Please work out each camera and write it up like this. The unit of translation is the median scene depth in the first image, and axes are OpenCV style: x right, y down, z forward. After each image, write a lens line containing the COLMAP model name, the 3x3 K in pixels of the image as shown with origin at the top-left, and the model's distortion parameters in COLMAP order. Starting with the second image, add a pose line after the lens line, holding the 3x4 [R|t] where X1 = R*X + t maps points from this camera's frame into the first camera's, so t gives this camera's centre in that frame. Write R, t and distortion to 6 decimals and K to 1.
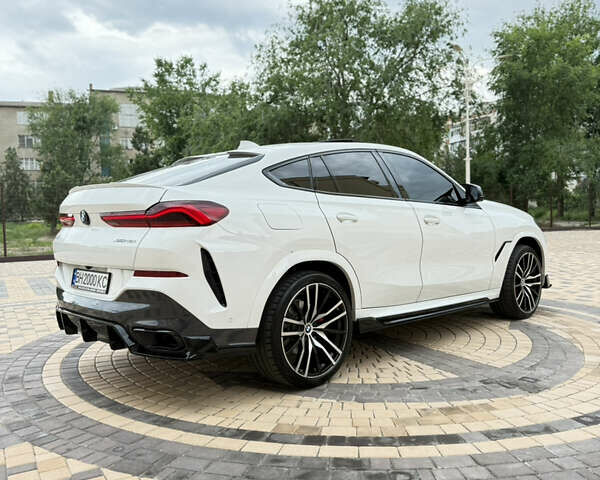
lens RADIAL K [[558.1, 0, 302.6], [0, 558.1, 240.2], [0, 0, 1]] dist [0.129192, -0.238515]
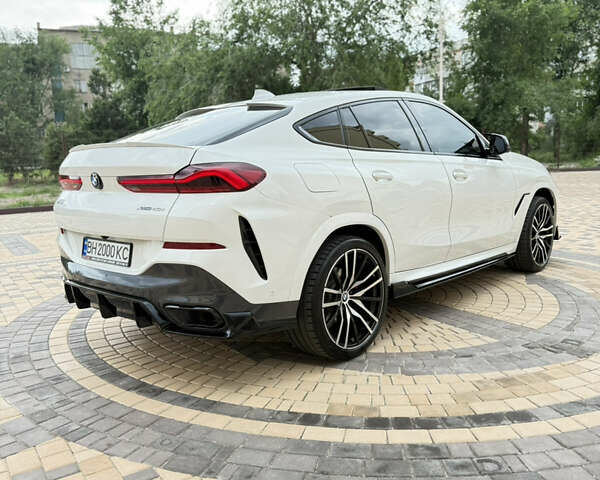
lens RADIAL K [[559.6, 0, 300.0], [0, 559.6, 240.0], [0, 0, 1]] dist [0.129244, -0.231490]
pose [[0.998106, -0.021837, 0.057503, -0.107562], [0.016191, 0.995164, 0.096880, -0.026297], [-0.059341, -0.095766, 0.993634, 0.079441]]
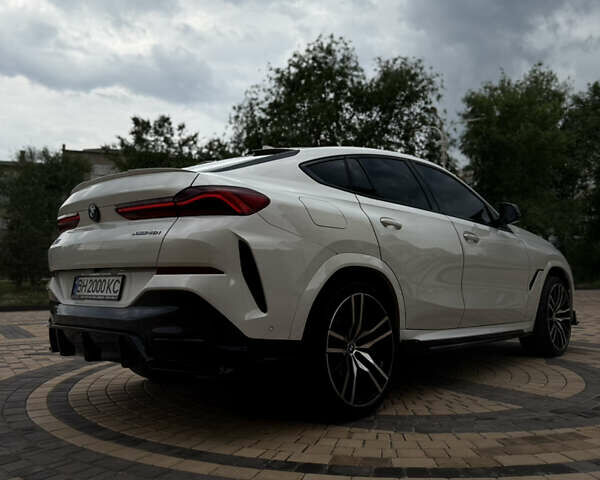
lens RADIAL K [[559.6, 0, 300.0], [0, 559.6, 240.0], [0, 0, 1]] dist [0.129244, -0.231490]
pose [[0.998824, 0.012585, 0.046821, -0.102103], [-0.007244, 0.993622, -0.112534, 0.085105], [-0.047939, 0.112062, 0.992544, 0.125301]]
